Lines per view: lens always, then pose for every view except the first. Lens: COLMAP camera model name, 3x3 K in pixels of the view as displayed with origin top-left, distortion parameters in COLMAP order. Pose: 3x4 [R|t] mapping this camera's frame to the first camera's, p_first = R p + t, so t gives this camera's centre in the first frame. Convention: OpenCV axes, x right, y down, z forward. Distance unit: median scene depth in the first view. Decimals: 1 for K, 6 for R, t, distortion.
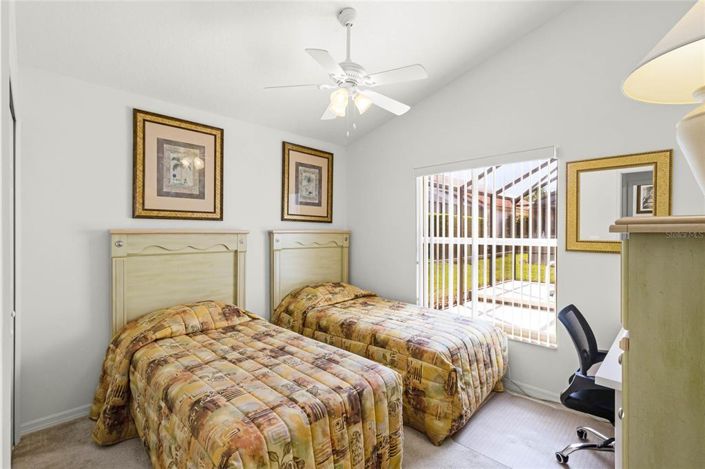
lens RADIAL K [[323.7, 0, 352.6], [0, 323.7, 232.7], [0, 0, 1]] dist [-0.000057, -0.000213]
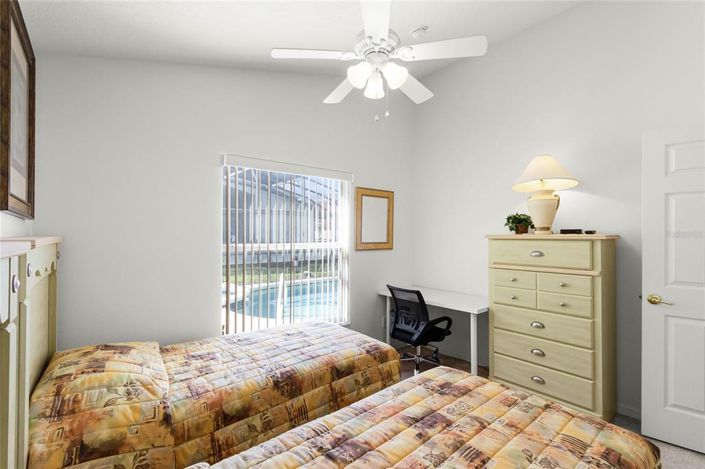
lens RADIAL K [[323.7, 0, 352.9], [0, 323.7, 233.3], [0, 0, 1]] dist [-0.000057, -0.000213]
pose [[0.105025, -0.001793, 0.994468, -0.928573], [0.003845, 0.999992, 0.001397, -0.024989], [-0.994462, 0.003677, 0.105031, 1.101057]]
